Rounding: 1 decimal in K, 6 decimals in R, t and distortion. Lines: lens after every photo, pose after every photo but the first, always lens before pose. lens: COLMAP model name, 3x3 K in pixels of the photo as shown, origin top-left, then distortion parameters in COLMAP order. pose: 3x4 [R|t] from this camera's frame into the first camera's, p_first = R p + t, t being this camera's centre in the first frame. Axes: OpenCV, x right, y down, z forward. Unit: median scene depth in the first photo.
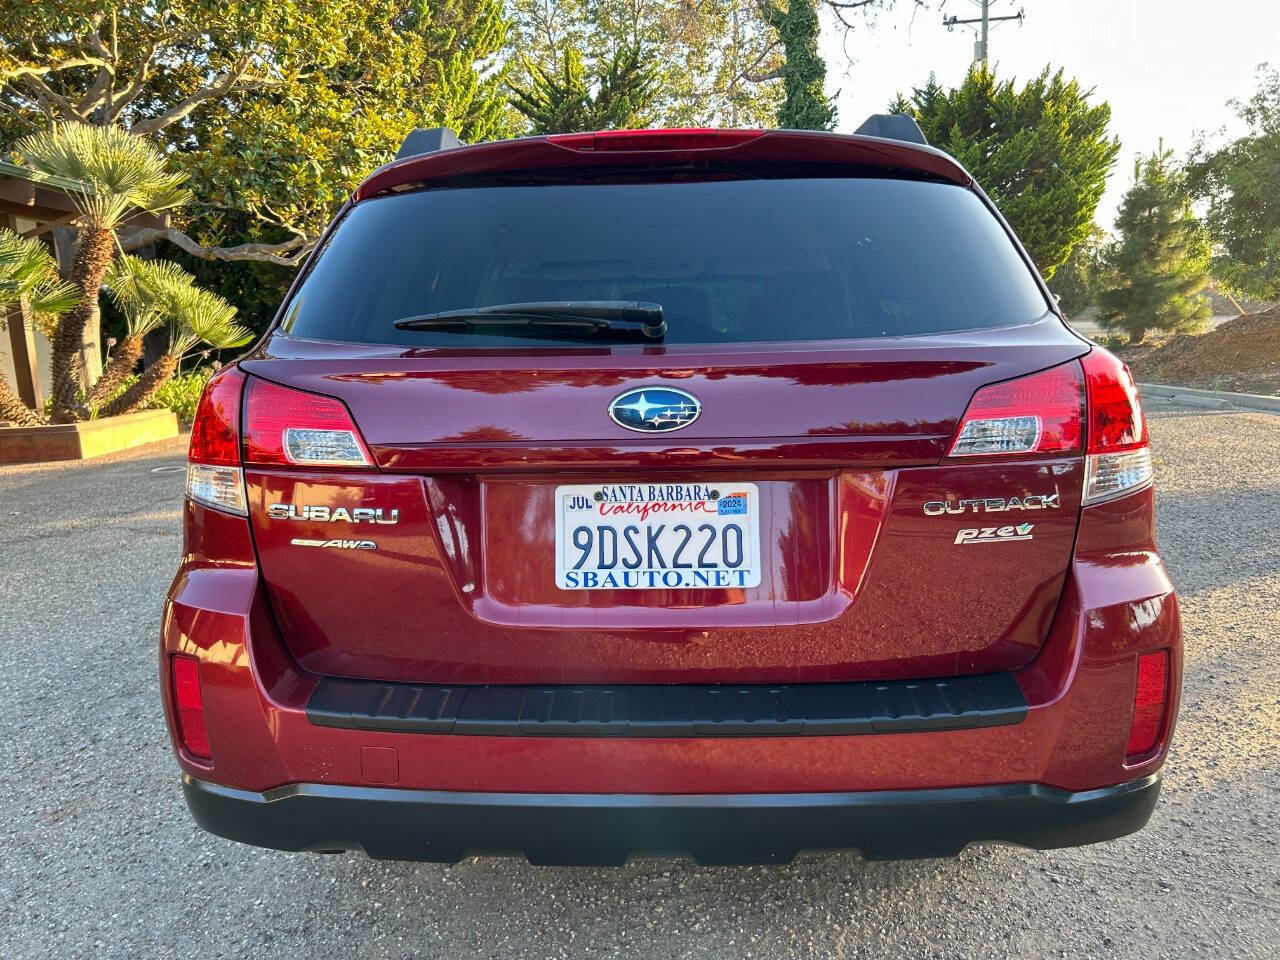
lens RADIAL K [[973.3, 0, 634.9], [0, 973.3, 470.9], [0, 0, 1]] dist [0.049235, -0.061248]
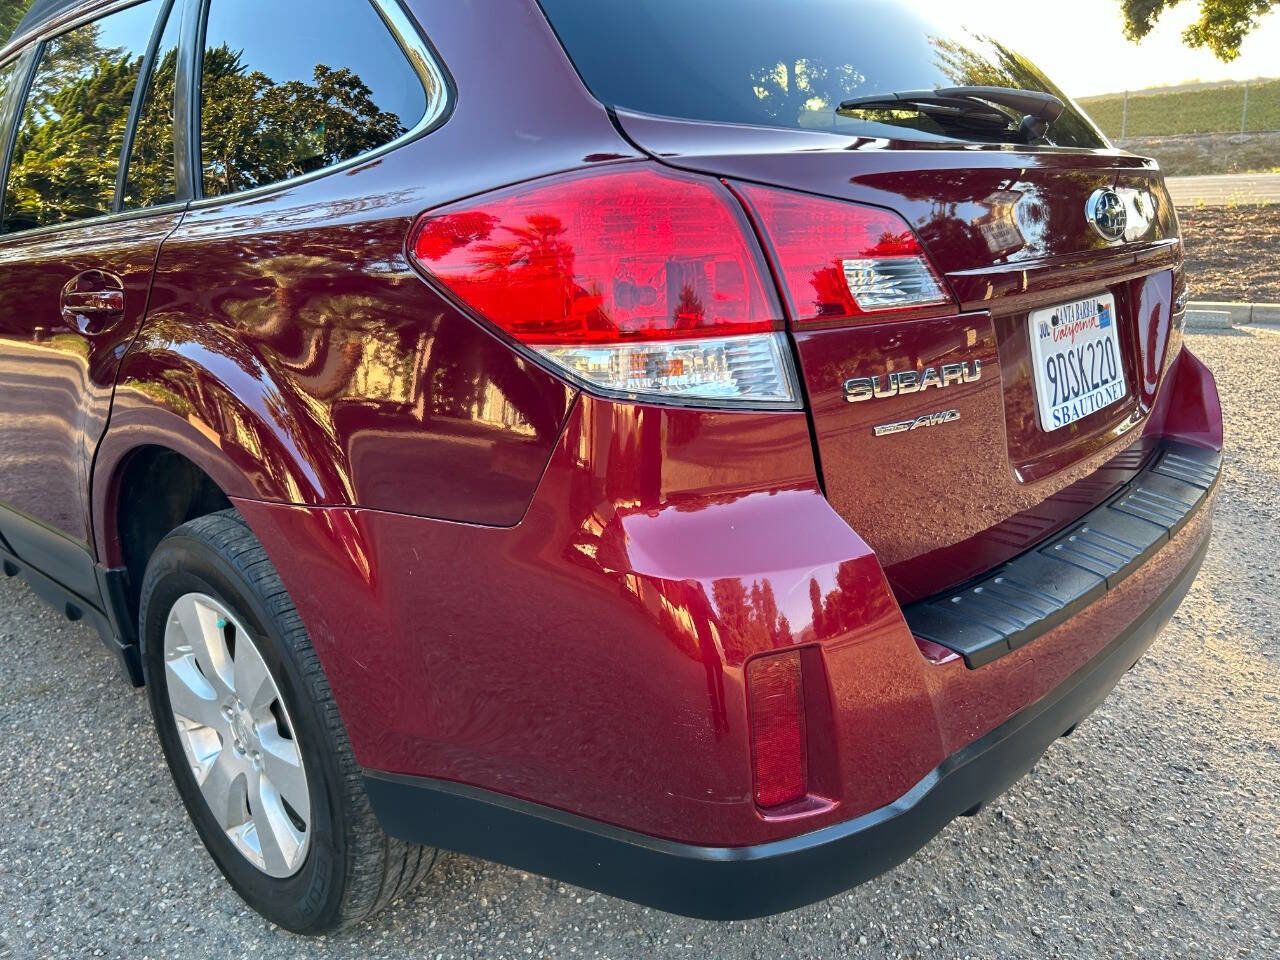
lens RADIAL K [[973.3, 0, 637.5], [0, 973.3, 474.7], [0, 0, 1]] dist [0.049235, -0.061248]
pose [[0.645258, -0.198890, 0.737621, -0.449248], [0.124994, 0.979991, 0.154900, -0.010399], [-0.753670, -0.007752, 0.657208, 0.325253]]
